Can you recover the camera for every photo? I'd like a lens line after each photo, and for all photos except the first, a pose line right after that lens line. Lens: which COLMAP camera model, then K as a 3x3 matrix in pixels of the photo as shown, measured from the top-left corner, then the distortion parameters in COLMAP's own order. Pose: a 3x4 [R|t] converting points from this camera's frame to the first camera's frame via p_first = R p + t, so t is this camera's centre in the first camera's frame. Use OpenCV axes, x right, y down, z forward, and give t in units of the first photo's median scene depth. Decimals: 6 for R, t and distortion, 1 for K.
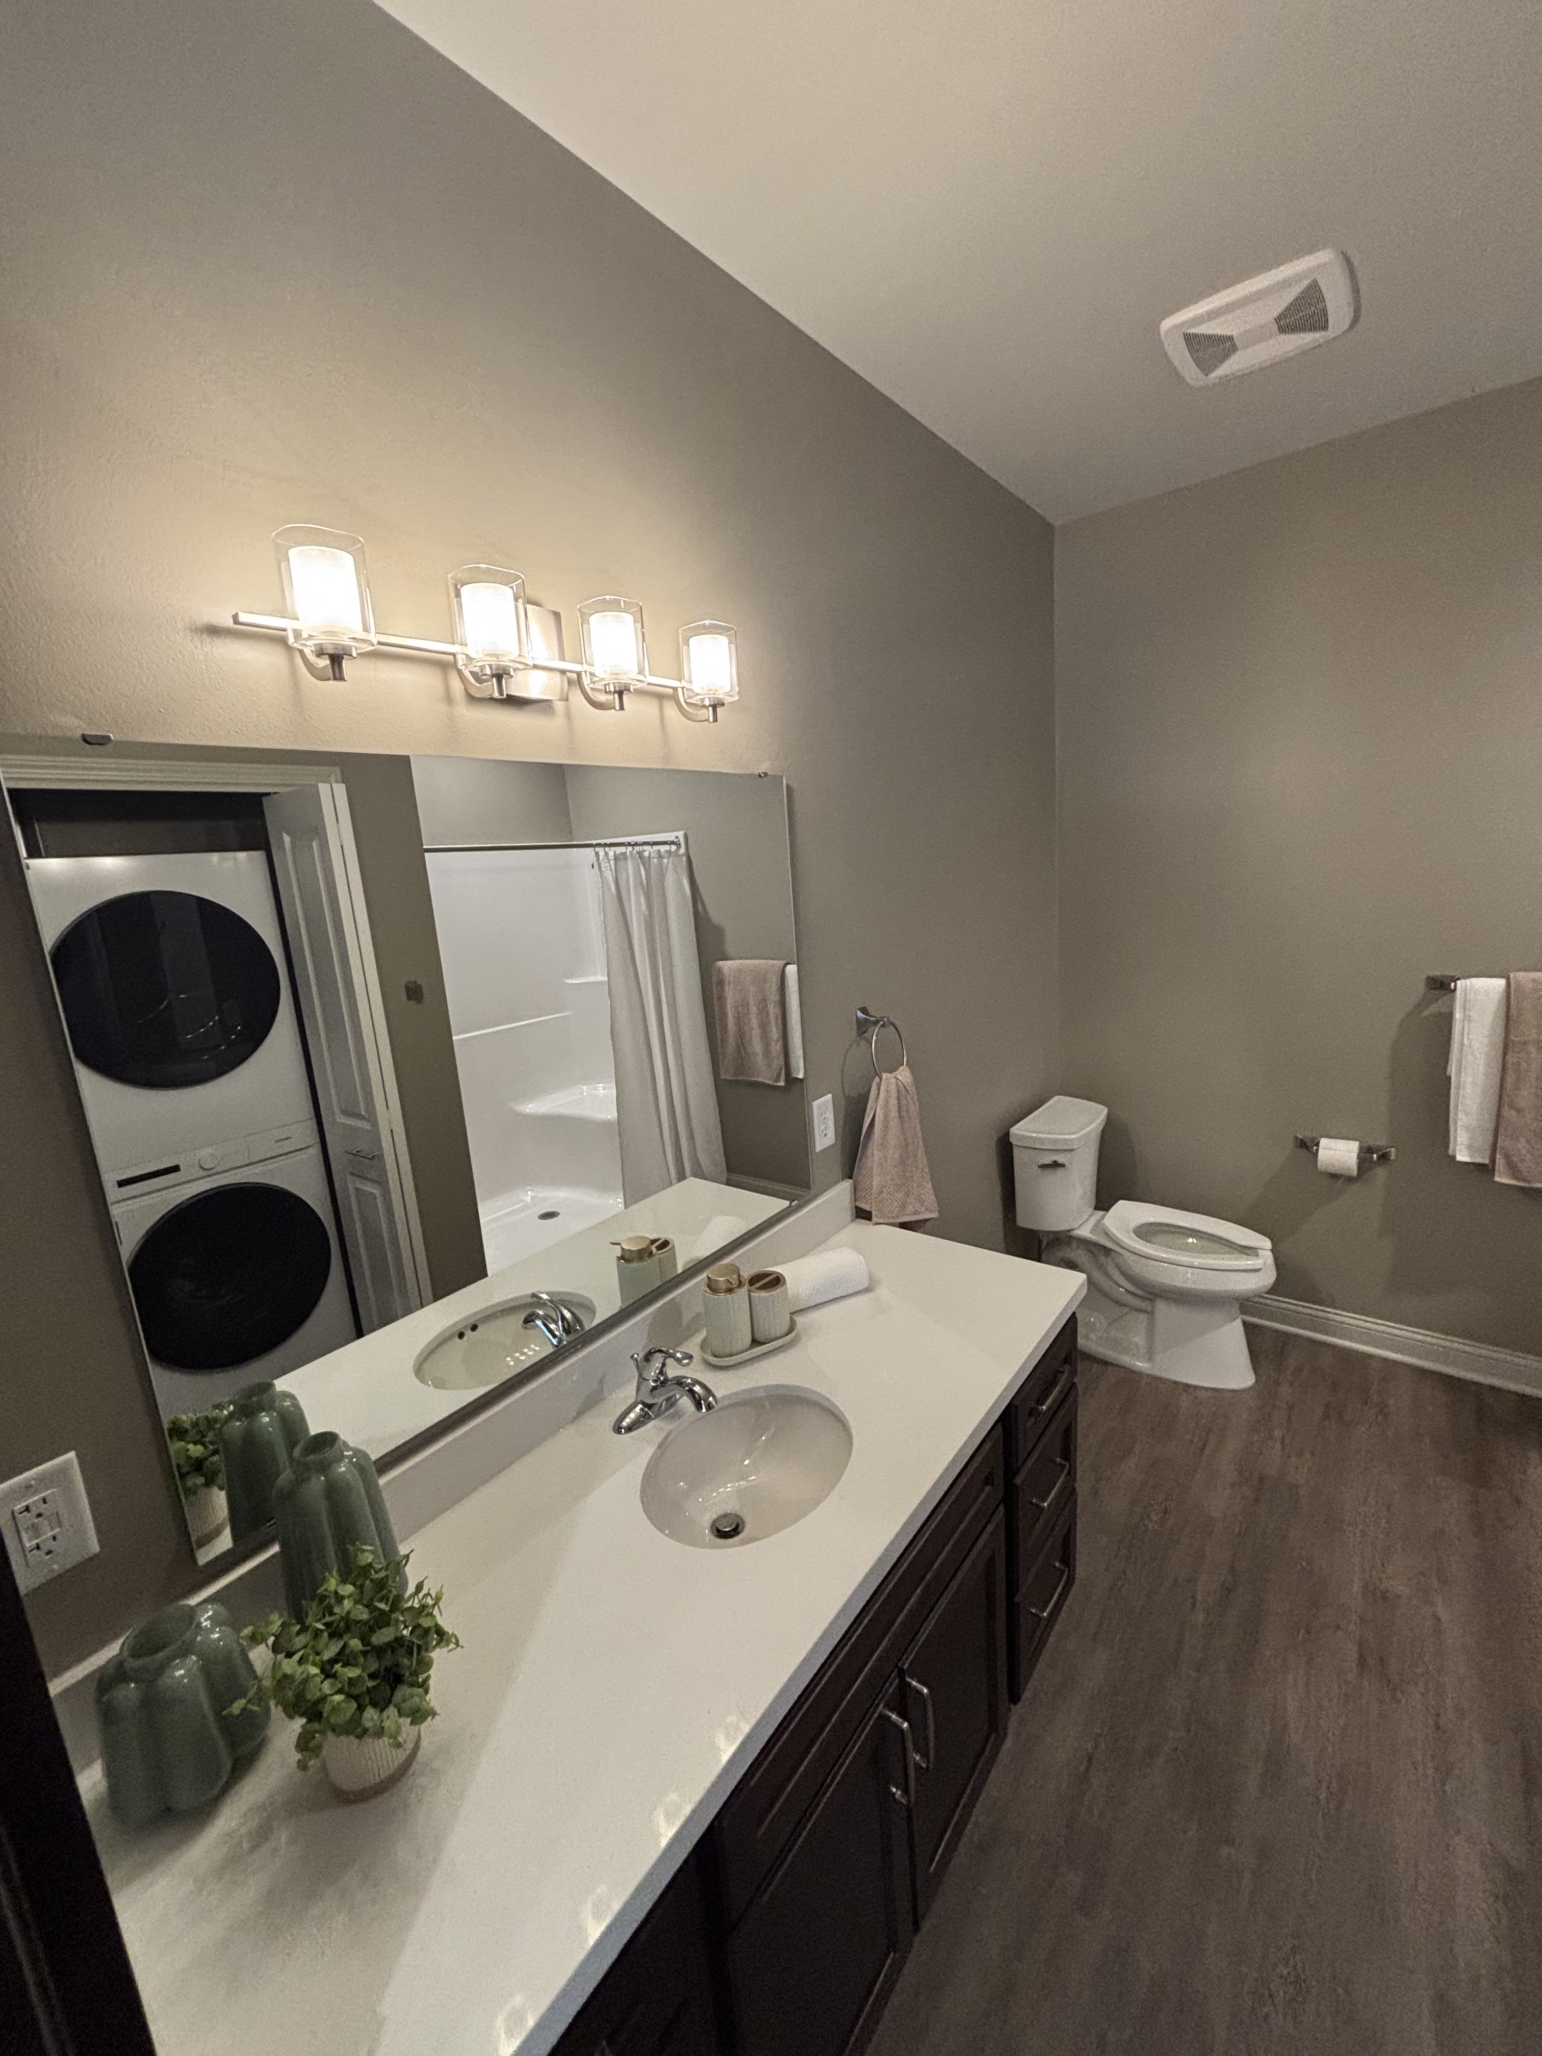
lens RADIAL K [[827.1, 0, 762.6], [0, 827.1, 1034.6], [0, 0, 1]] dist [-0.000500, 0.000280]
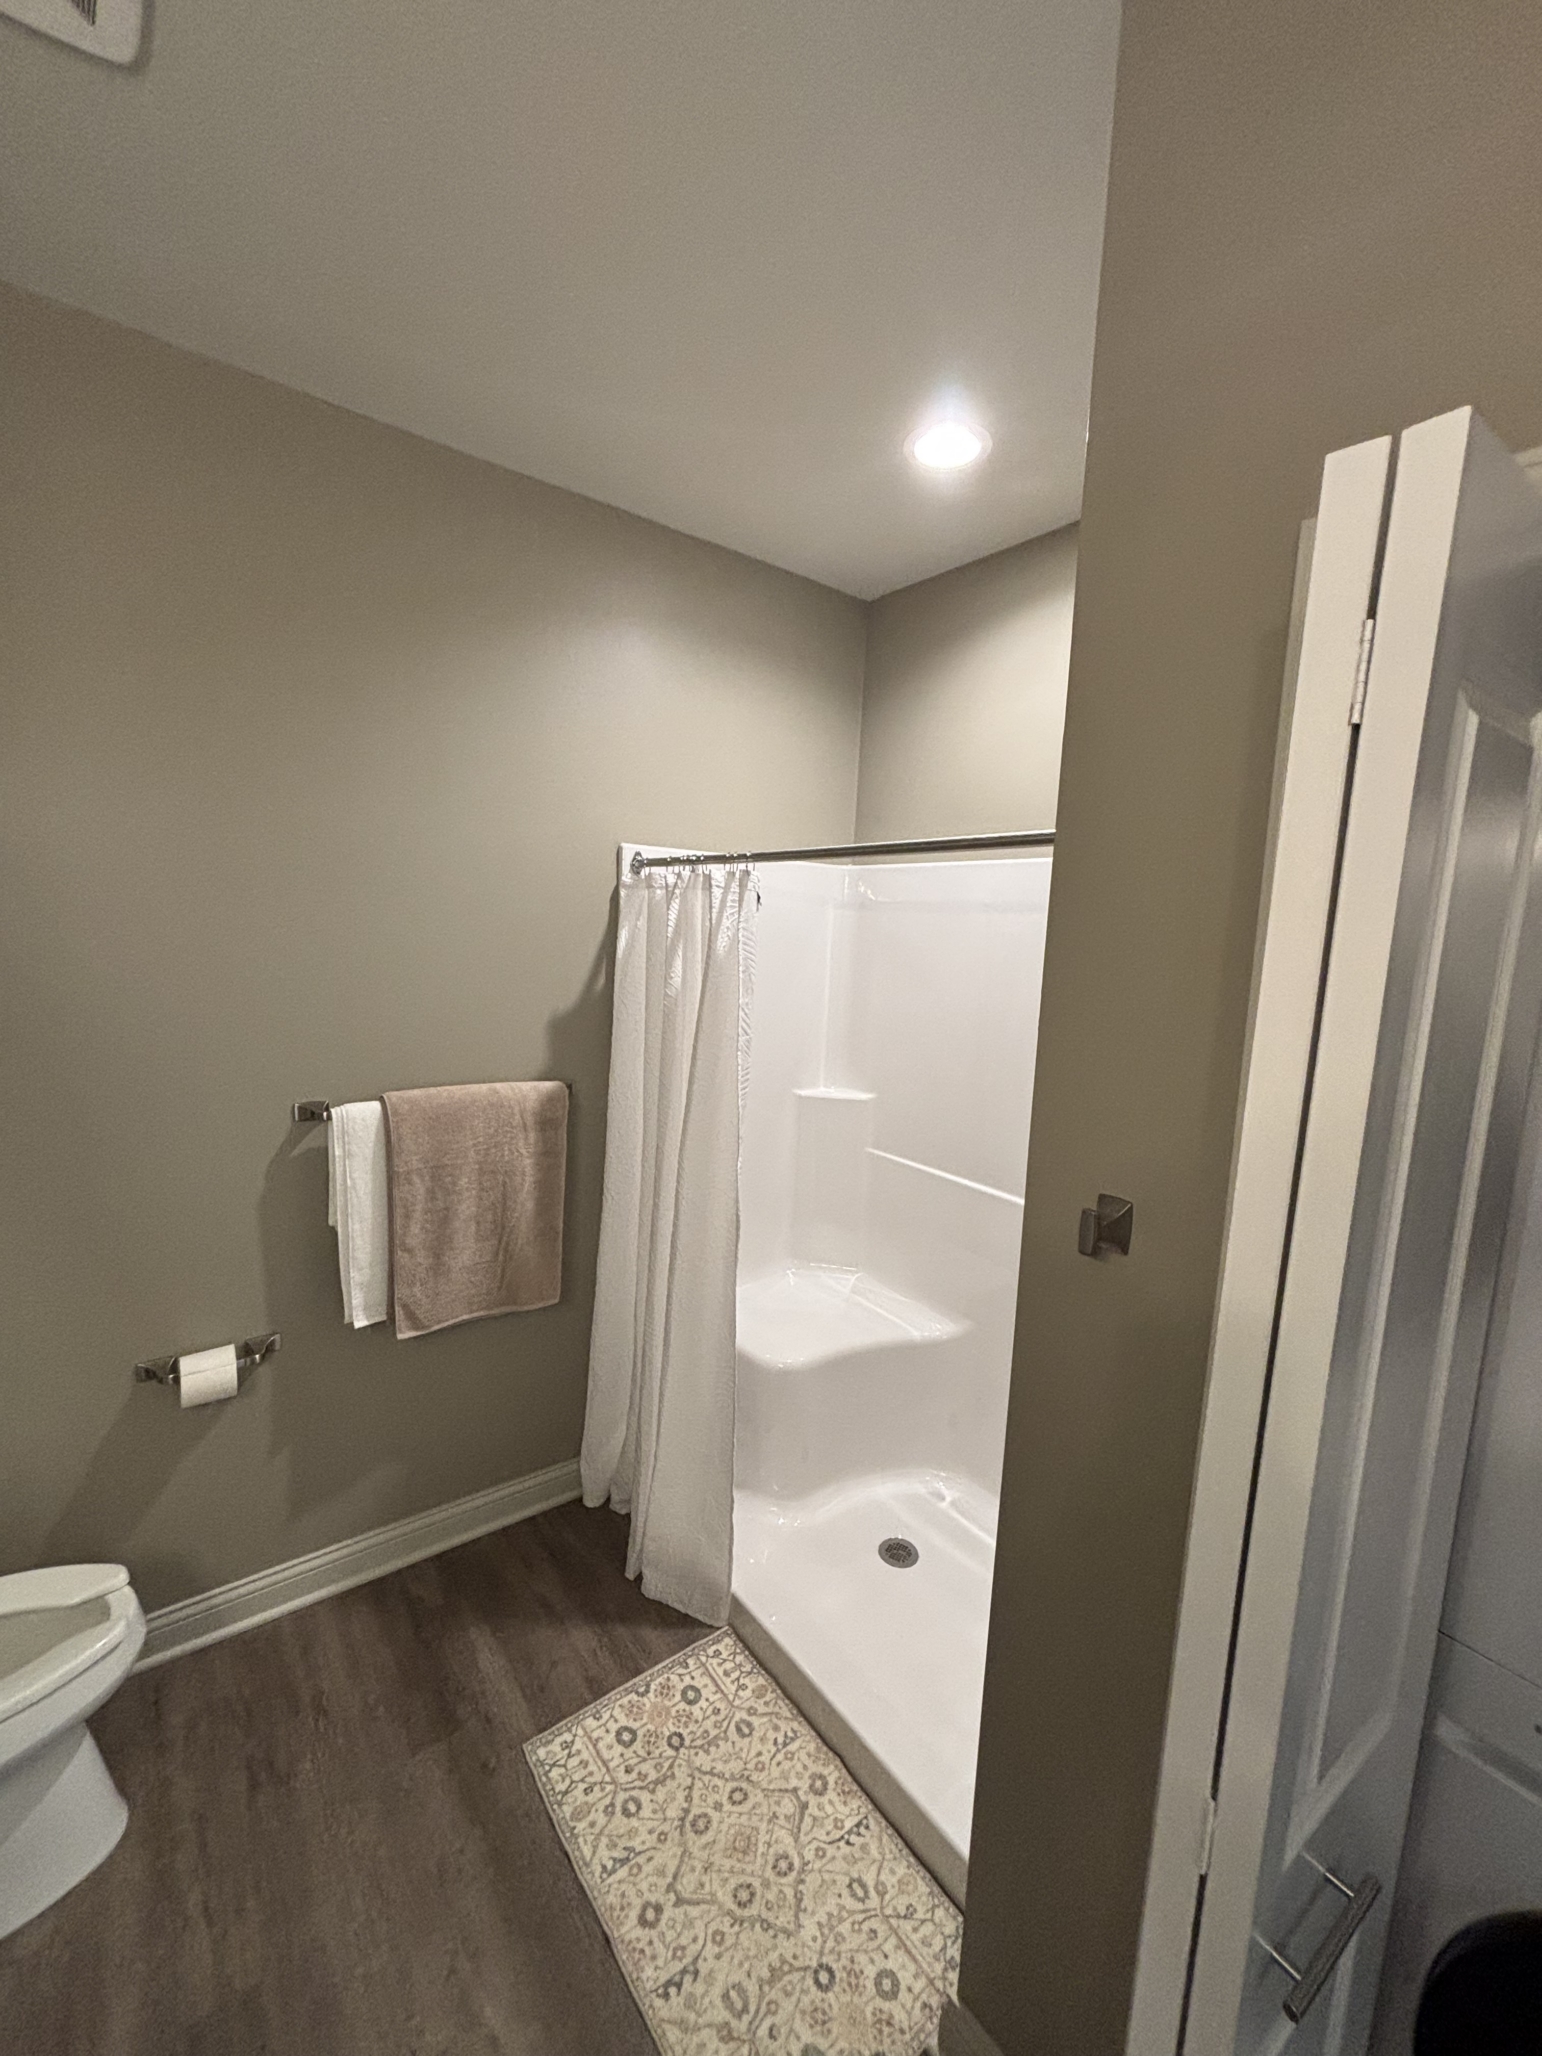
lens RADIAL K [[827.1, 0, 762.6], [0, 827.1, 1034.6], [0, 0, 1]] dist [-0.000500, 0.000280]
pose [[0.263913, -0.040597, 0.963692, 0.182732], [0.131343, 0.991320, 0.005792, -0.083596], [-0.955562, 0.125045, 0.266955, 0.373606]]
